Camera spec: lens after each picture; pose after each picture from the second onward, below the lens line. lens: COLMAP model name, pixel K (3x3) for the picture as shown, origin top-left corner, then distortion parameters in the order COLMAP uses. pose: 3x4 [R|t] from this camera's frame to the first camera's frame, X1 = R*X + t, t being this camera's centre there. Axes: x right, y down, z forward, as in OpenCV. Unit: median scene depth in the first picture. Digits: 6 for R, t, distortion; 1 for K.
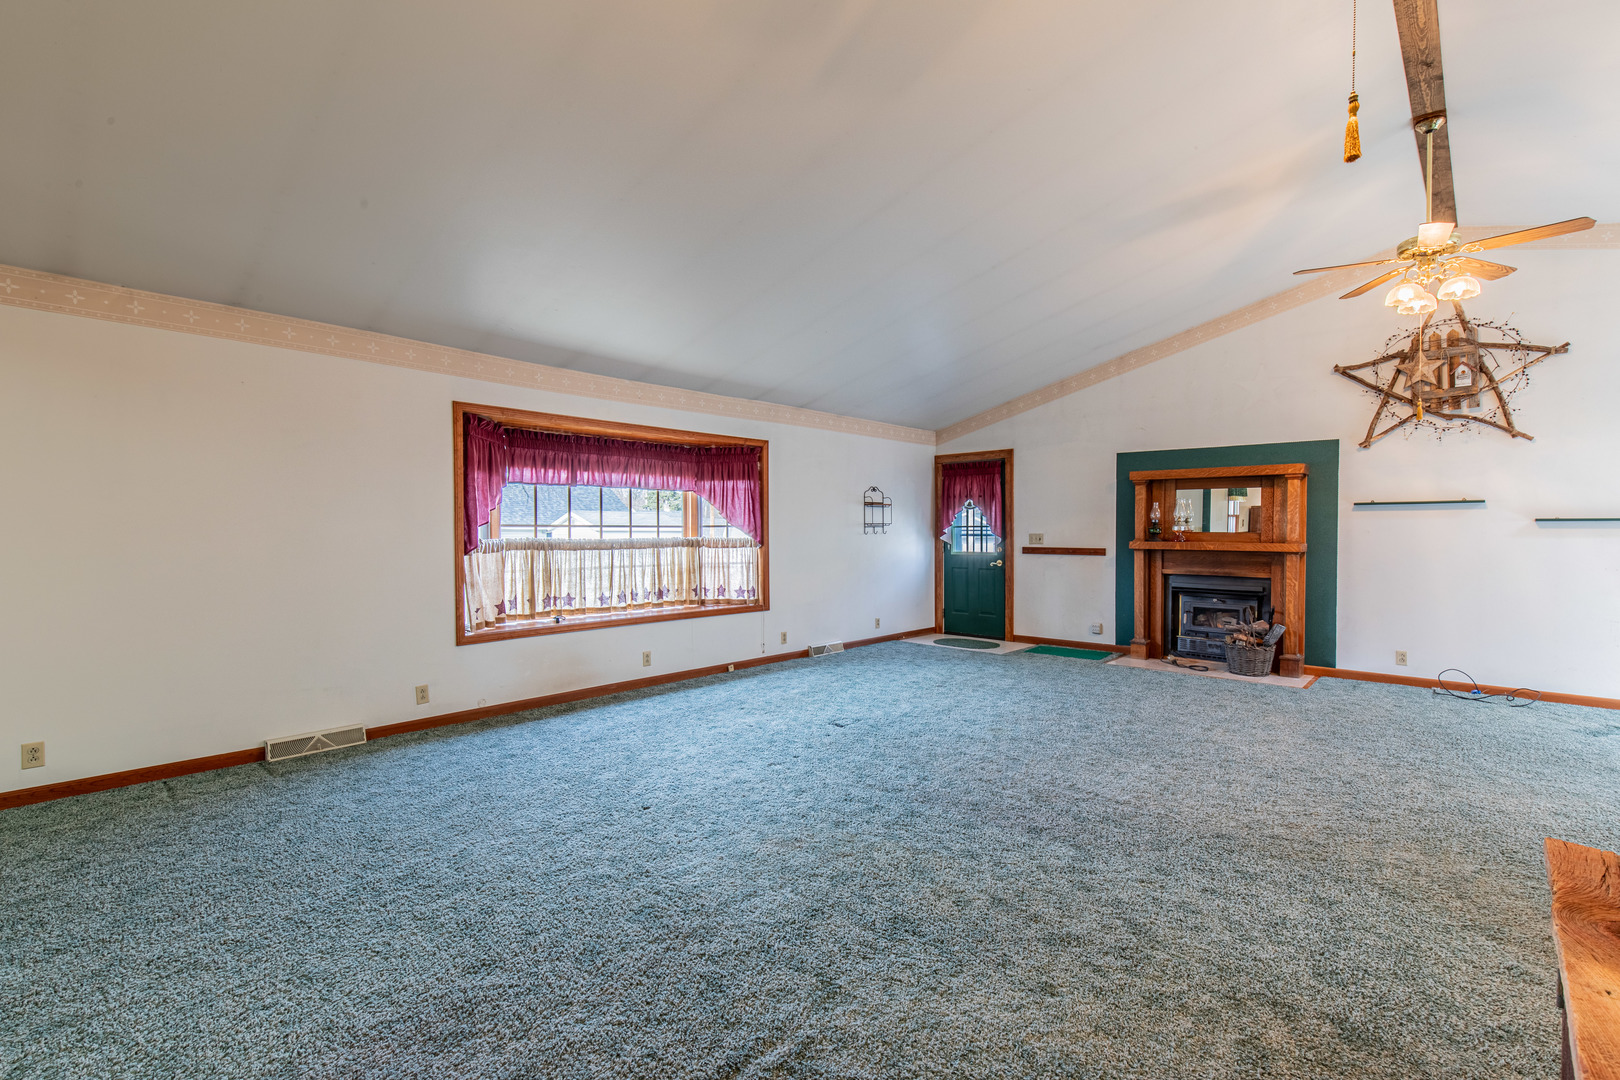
lens RADIAL K [[717.4, 0, 827.9], [0, 717.4, 541.6], [0, 0, 1]] dist [0.002779, -0.000713]
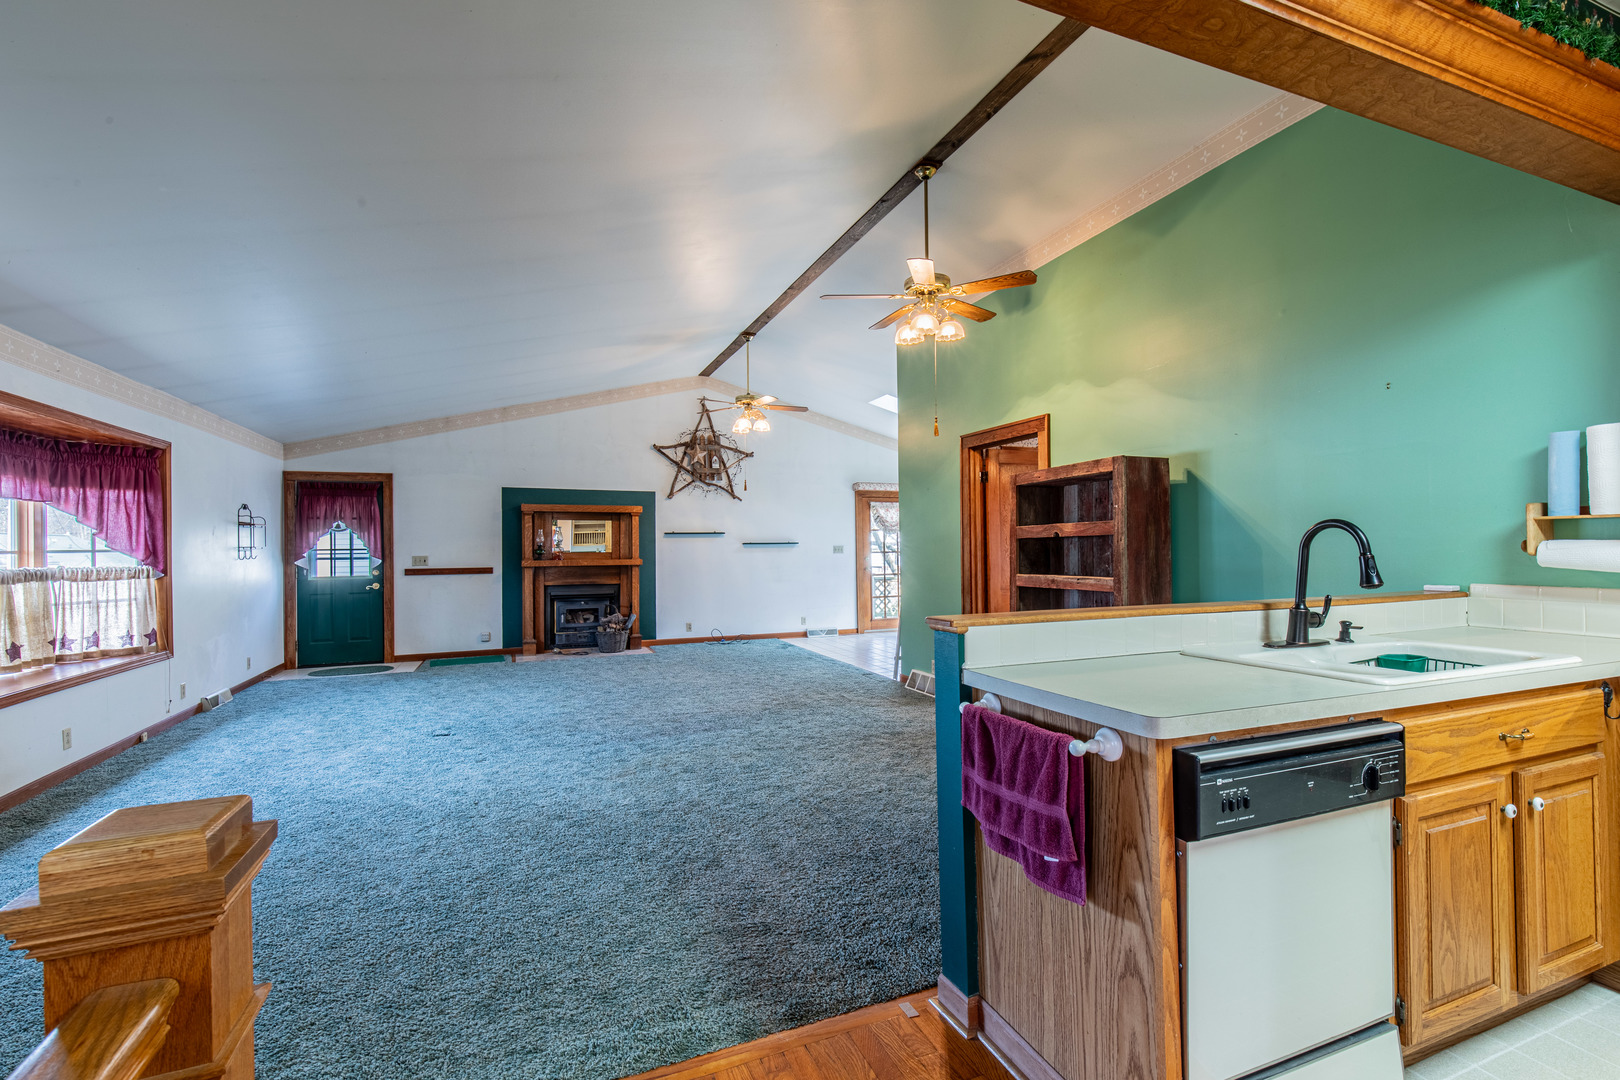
lens RADIAL K [[729.6, 0, 810.0], [0, 729.6, 540.0], [0, 0, 1]] dist [0.004172, 0.000140]
pose [[0.431203, 0.005000, 0.902241, -0.509671], [0.024399, 0.999554, -0.017200, -0.002116], [-0.901925, 0.029430, 0.430888, 0.018147]]
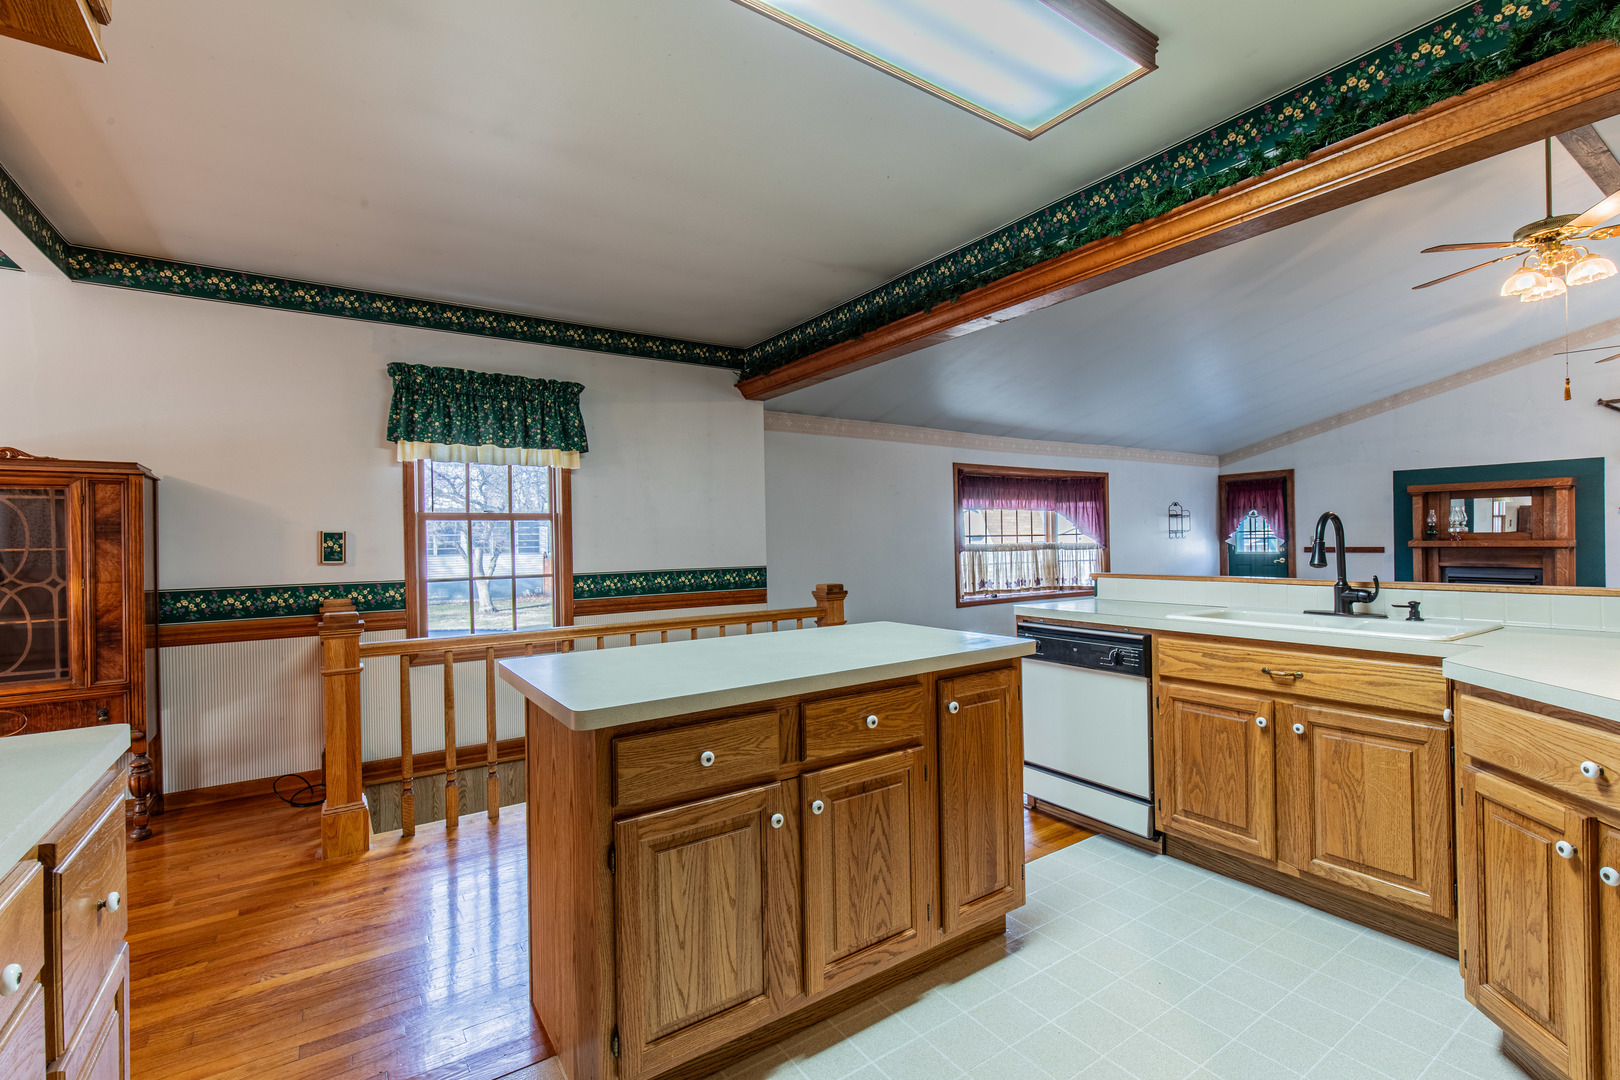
lens RADIAL K [[717.4, 0, 827.9], [0, 717.4, 541.6], [0, 0, 1]] dist [0.002779, -0.000713]
pose [[0.972905, -0.014763, -0.230733, -0.296034], [0.011803, 0.999829, -0.014202, 0.007216], [0.230904, 0.011094, 0.972913, -0.491842]]
